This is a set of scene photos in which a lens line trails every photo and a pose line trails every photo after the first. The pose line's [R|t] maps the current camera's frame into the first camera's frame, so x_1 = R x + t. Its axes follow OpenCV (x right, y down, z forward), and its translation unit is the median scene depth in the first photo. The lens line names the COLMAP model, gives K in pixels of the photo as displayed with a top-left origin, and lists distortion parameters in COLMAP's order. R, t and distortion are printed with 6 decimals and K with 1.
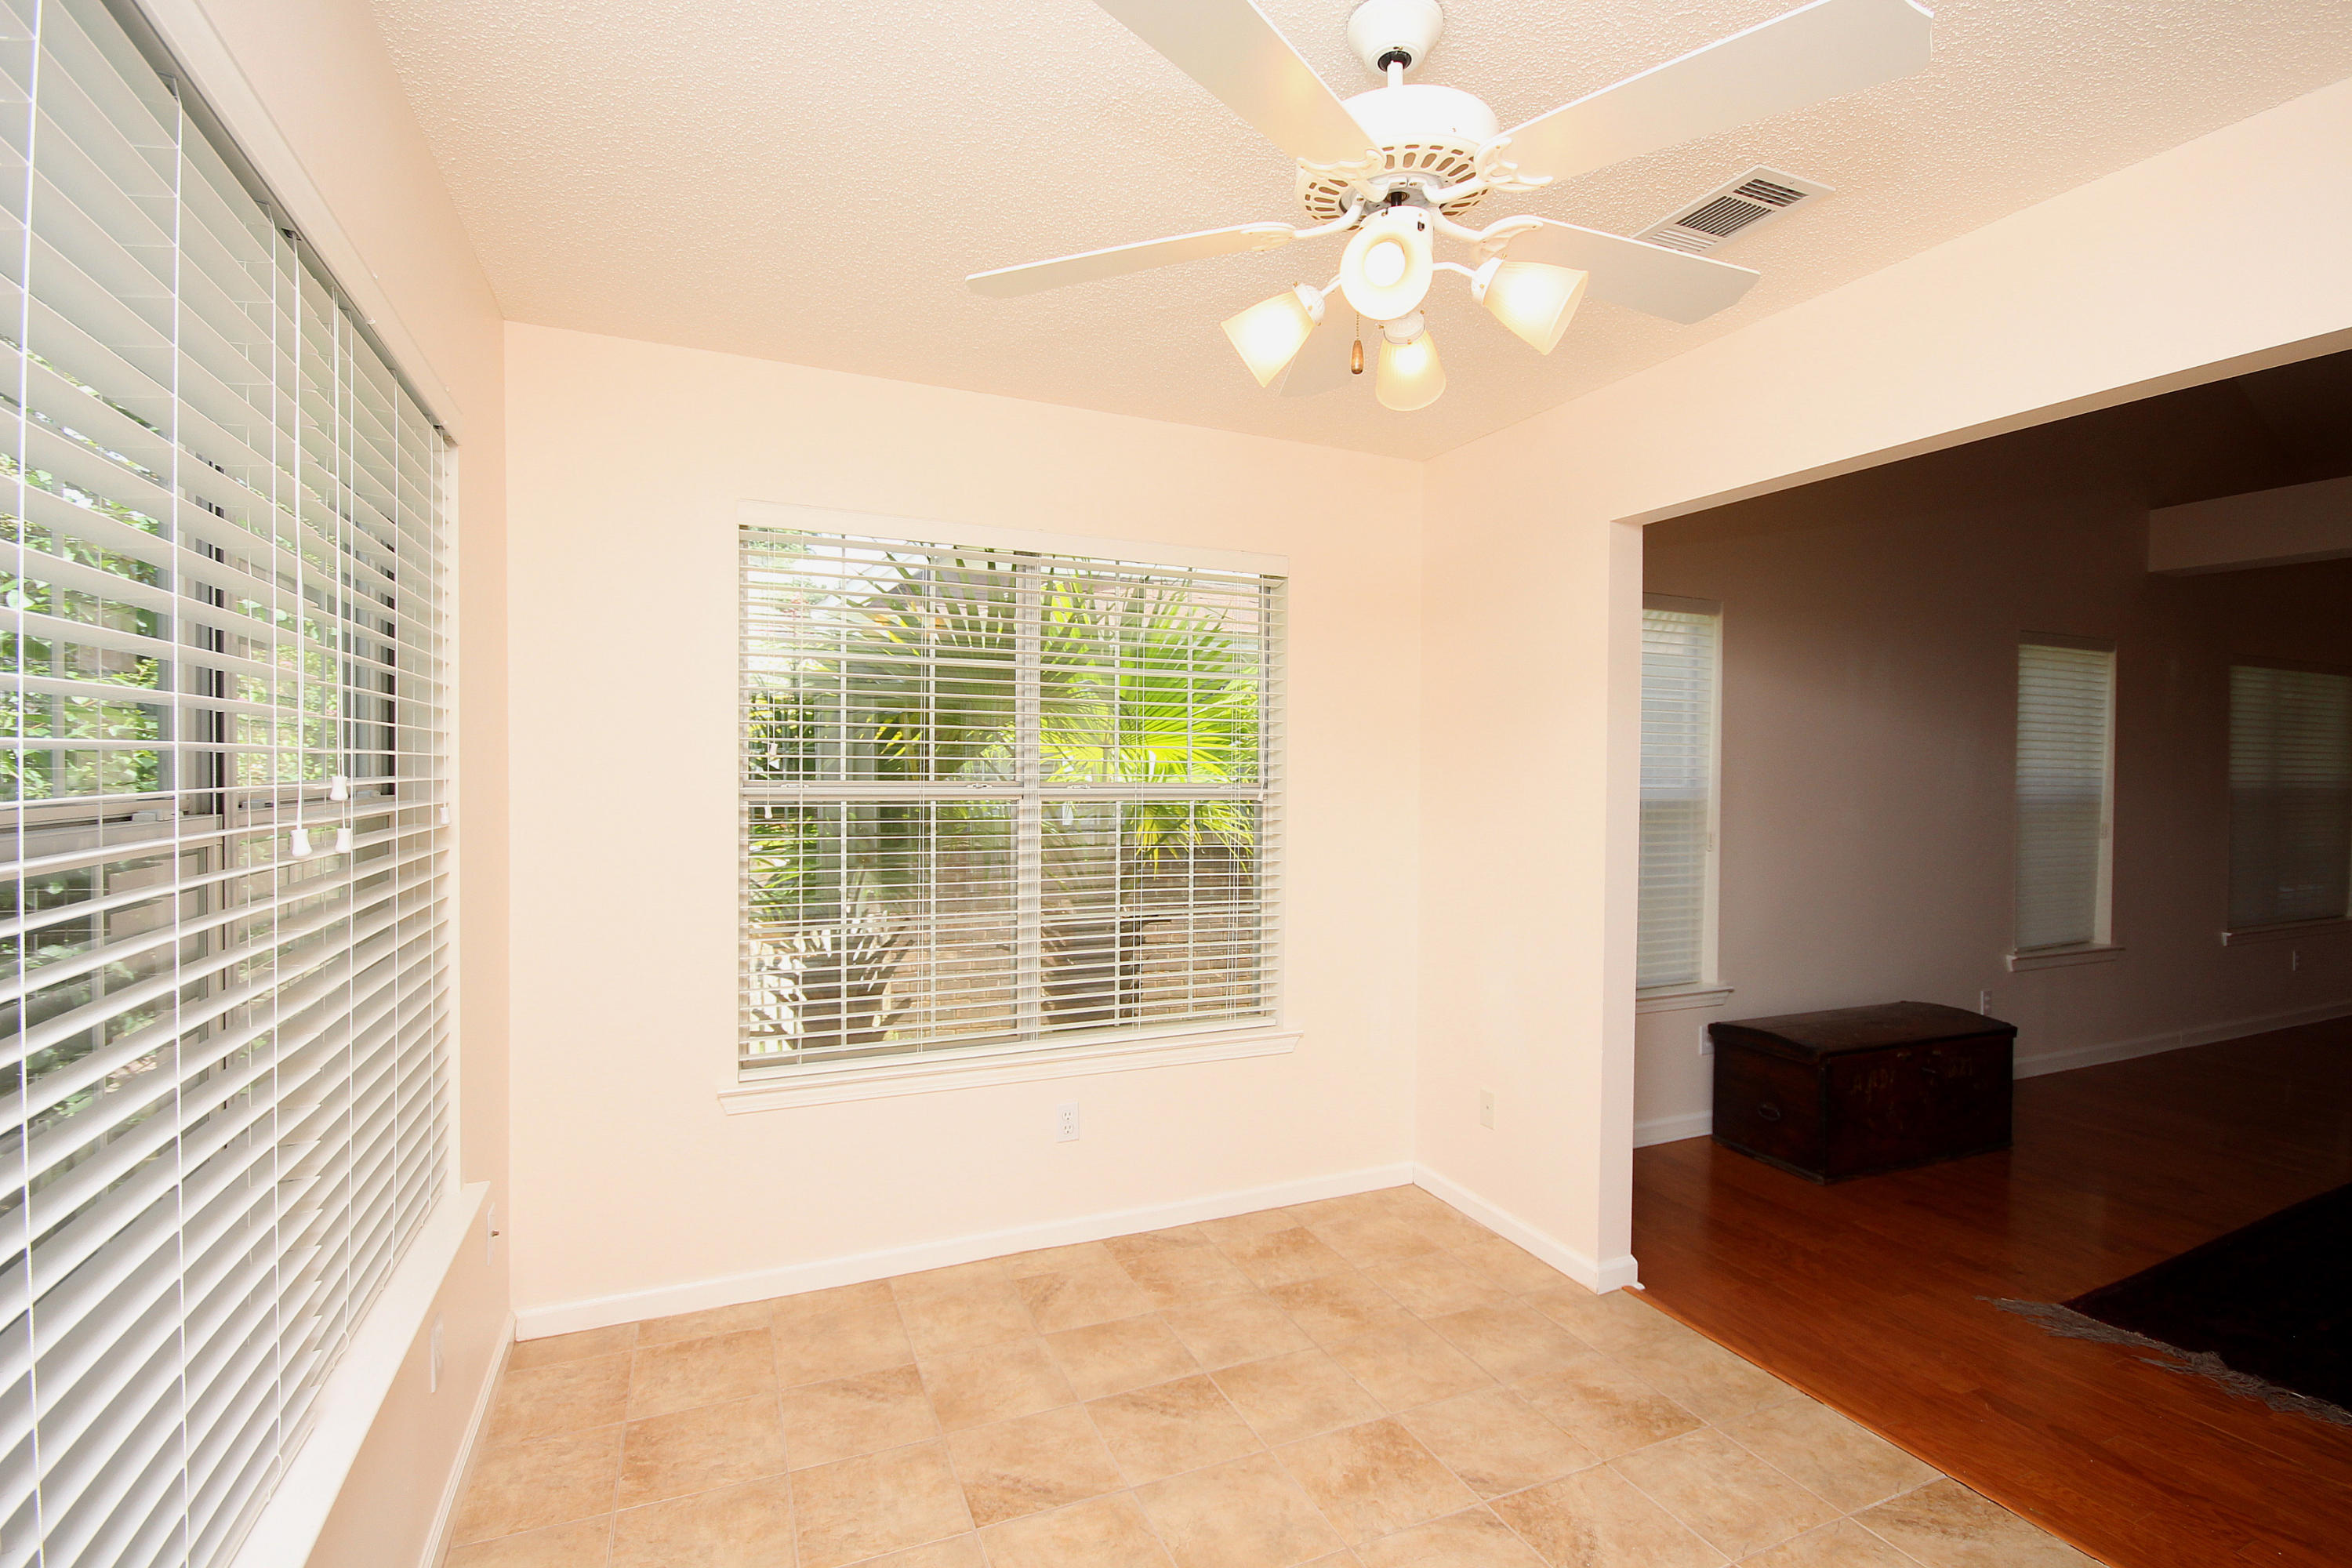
lens RADIAL K [[1076.5, 0, 1163.2], [0, 1076.5, 789.0], [0, 0, 1]] dist [-0.005830, -0.003762]
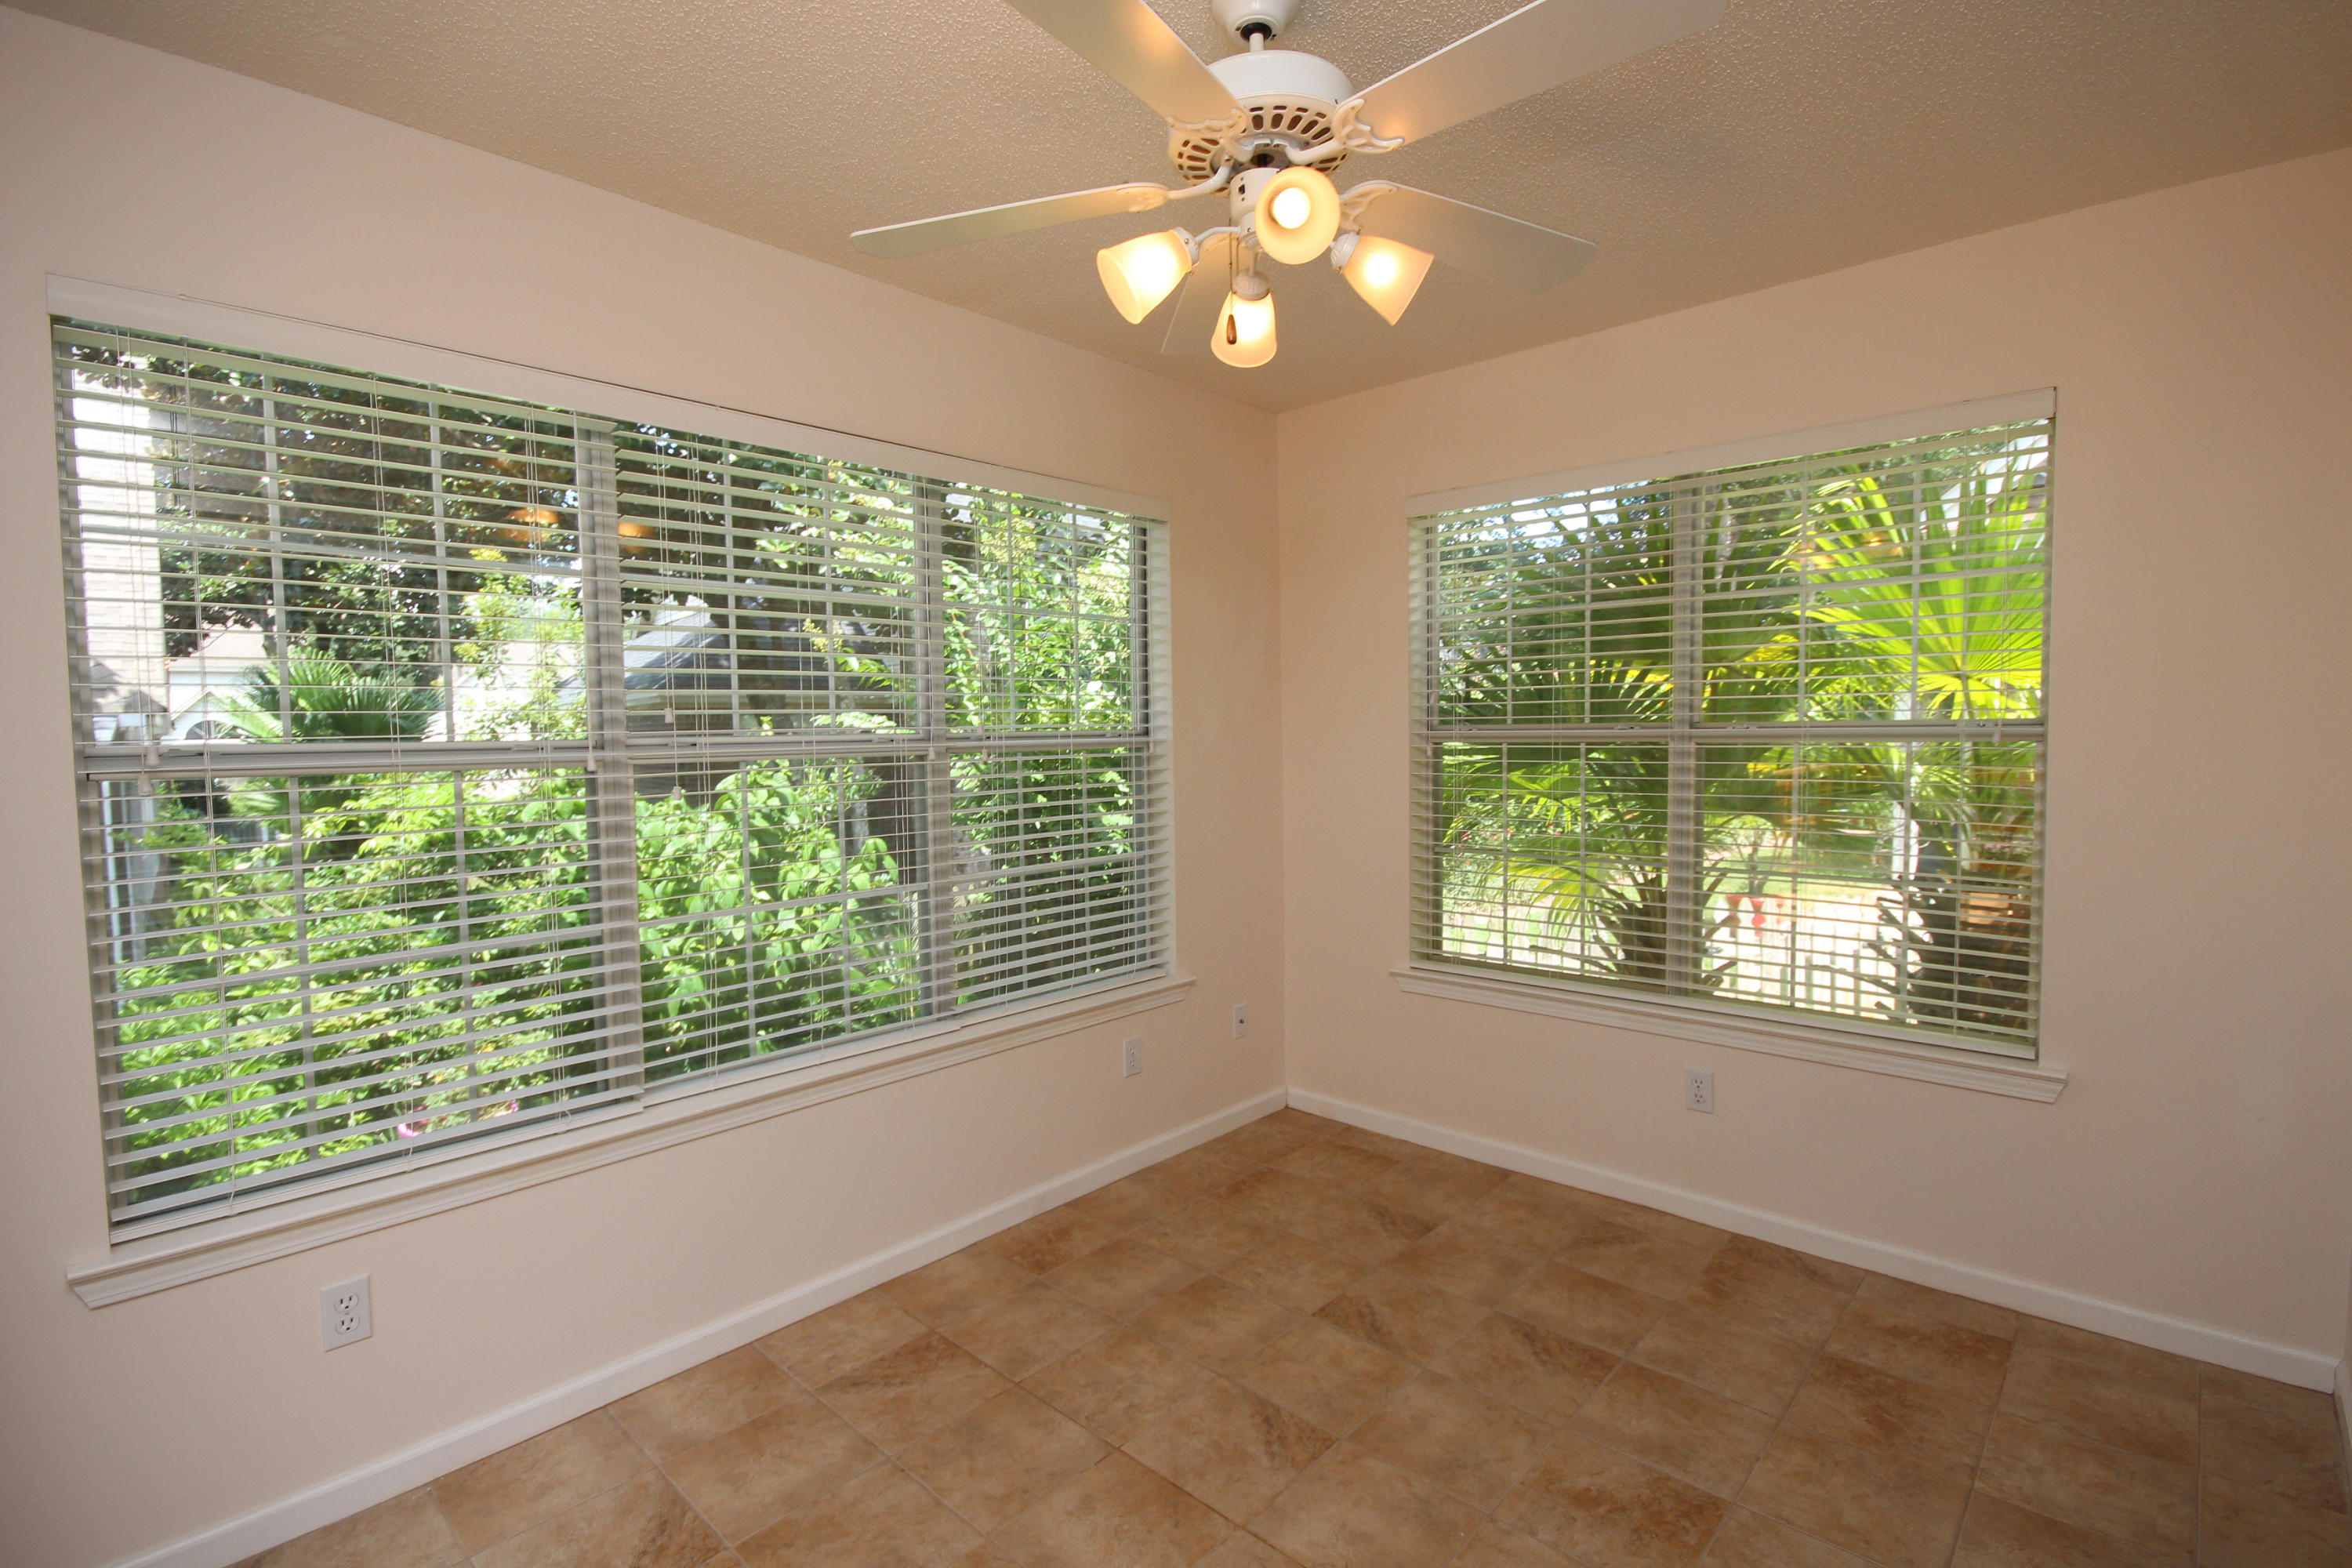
lens RADIAL K [[1076.5, 0, 1167.6], [0, 1076.5, 775.4], [0, 0, 1]] dist [-0.005830, -0.003762]
pose [[0.392502, 0.029122, -0.919290, 0.683884], [0.009791, 0.999310, 0.035837, 0.001757], [0.919699, -0.023067, 0.391946, 0.269485]]
